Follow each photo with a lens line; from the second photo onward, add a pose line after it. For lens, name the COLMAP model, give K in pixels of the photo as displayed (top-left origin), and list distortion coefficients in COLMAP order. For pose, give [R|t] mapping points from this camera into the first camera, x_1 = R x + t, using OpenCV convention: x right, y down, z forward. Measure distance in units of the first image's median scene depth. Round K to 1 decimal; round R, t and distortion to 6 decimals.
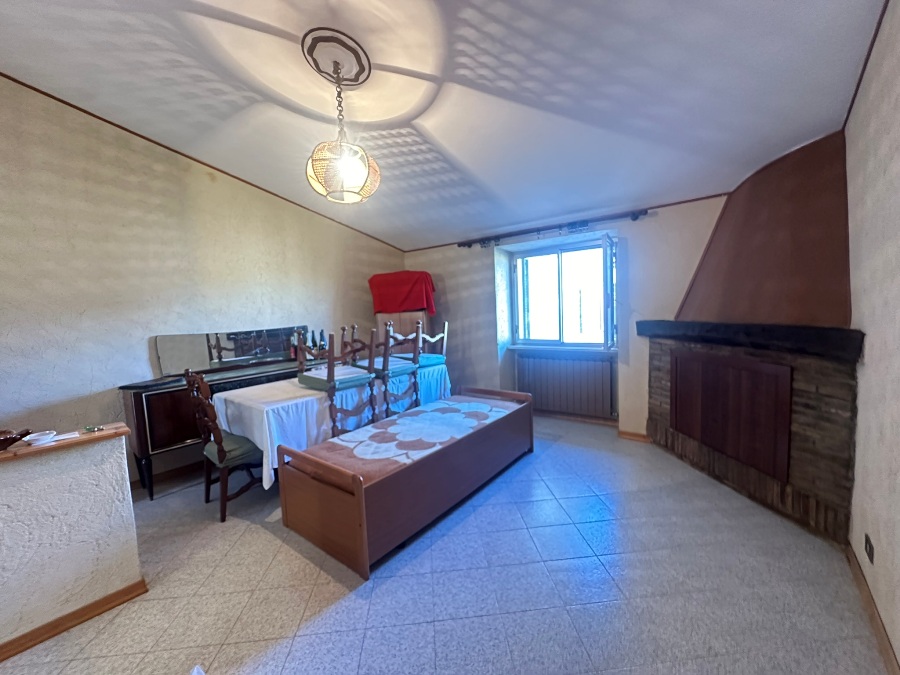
lens RADIAL K [[361.9, 0, 451.2], [0, 361.9, 337.4], [0, 0, 1]] dist [-0.006711, 0.000541]
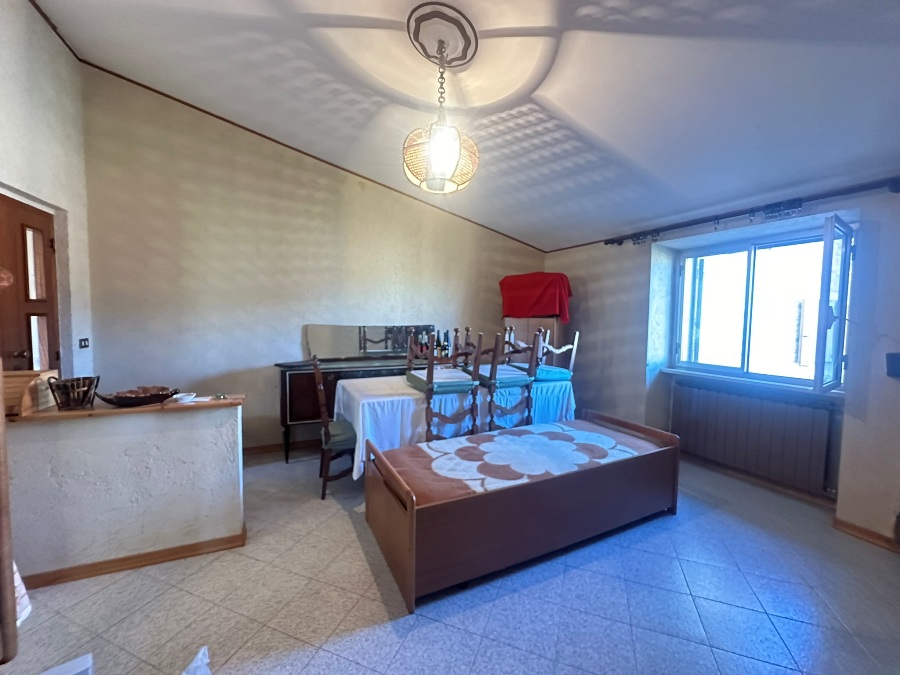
lens RADIAL K [[361.9, 0, 451.2], [0, 361.9, 337.4], [0, 0, 1]] dist [-0.006711, 0.000541]
pose [[0.901211, 0.082251, -0.425504, 0.114121], [-0.089262, 0.996002, 0.003474, -0.008201], [0.424088, 0.034850, 0.904950, 0.142504]]
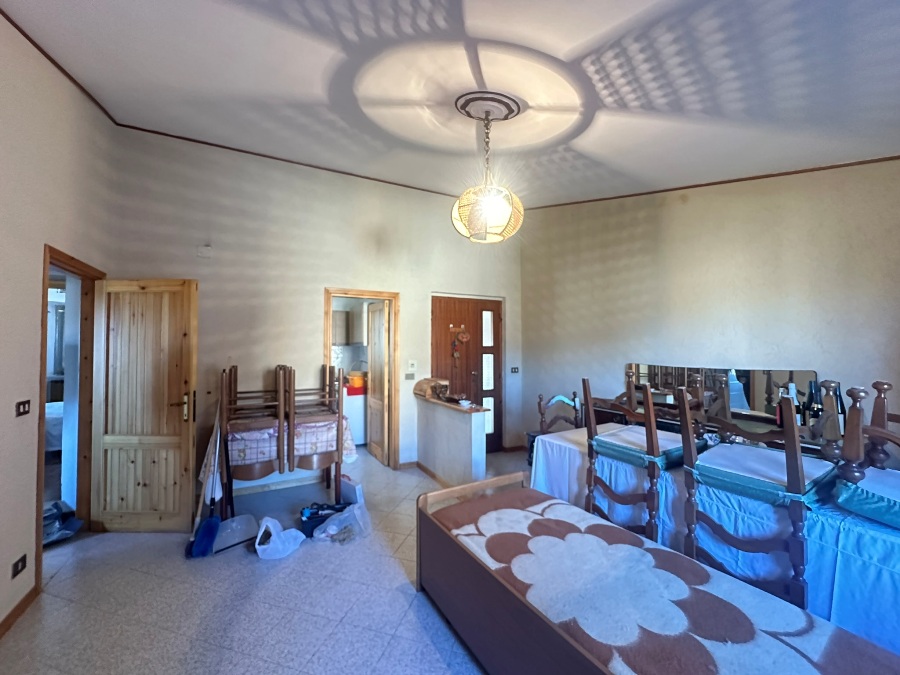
lens RADIAL K [[361.9, 0, 451.2], [0, 361.9, 337.4], [0, 0, 1]] dist [-0.006711, 0.000541]
pose [[-0.362235, 0.020166, -0.931869, 0.495755], [-0.057855, 0.997352, 0.044073, -0.112162], [0.930289, 0.069878, -0.360109, 0.942288]]
